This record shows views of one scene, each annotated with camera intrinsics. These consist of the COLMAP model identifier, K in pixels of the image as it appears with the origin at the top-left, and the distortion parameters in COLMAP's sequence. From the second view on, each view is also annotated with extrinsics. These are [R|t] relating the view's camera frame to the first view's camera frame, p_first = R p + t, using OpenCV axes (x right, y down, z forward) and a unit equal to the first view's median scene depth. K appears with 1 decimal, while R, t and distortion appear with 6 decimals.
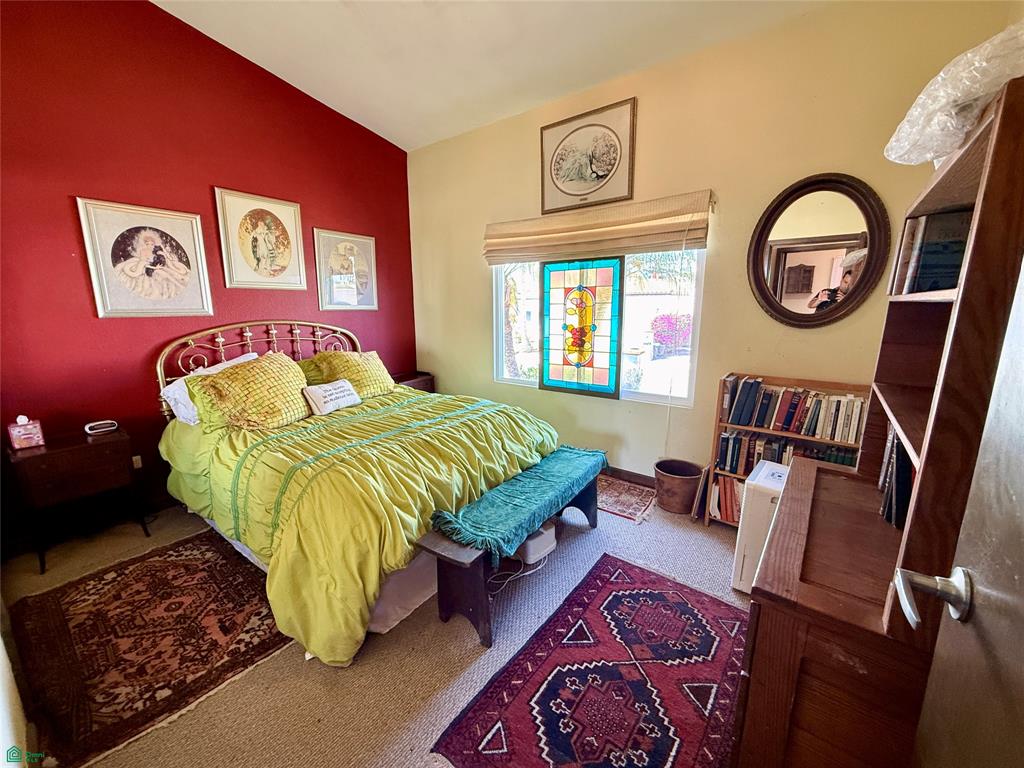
lens RADIAL K [[408.1, 0, 505.1], [0, 408.1, 386.5], [0, 0, 1]] dist [0.000174, 0.000889]
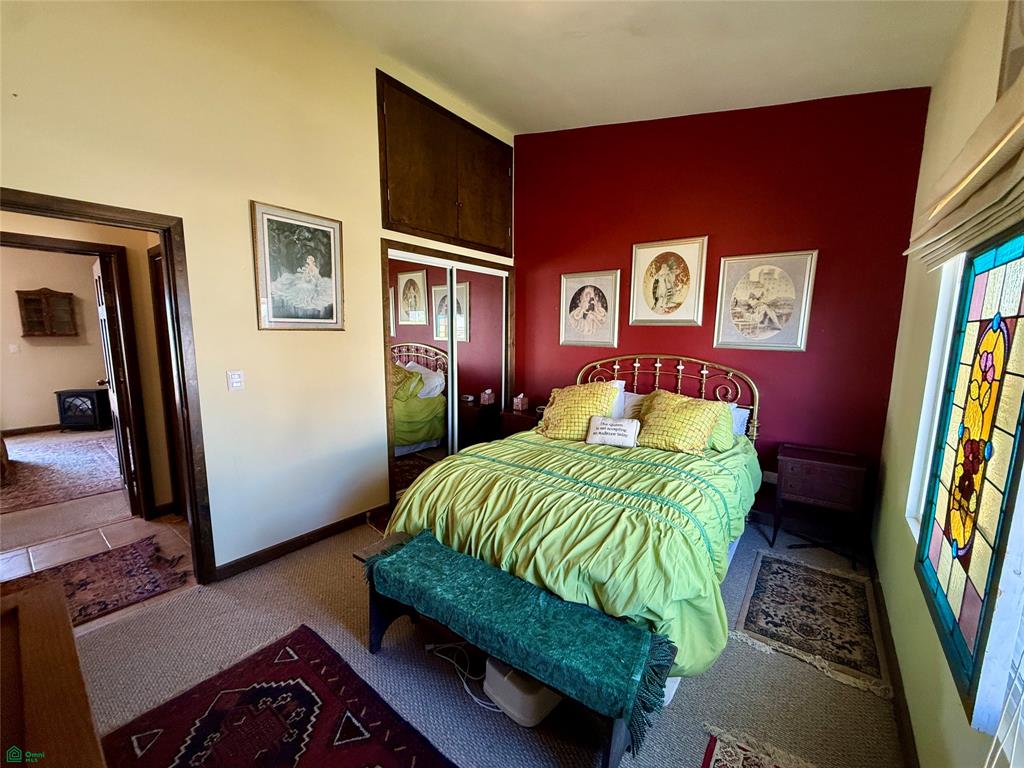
lens RADIAL K [[408.1, 0, 509.1], [0, 408.1, 381.3], [0, 0, 1]] dist [0.000174, 0.000889]
pose [[-0.002701, 0.133102, -0.991099, 0.568431], [-0.203949, 0.970197, 0.130851, -0.177568], [0.978978, 0.202487, 0.024525, 0.699827]]
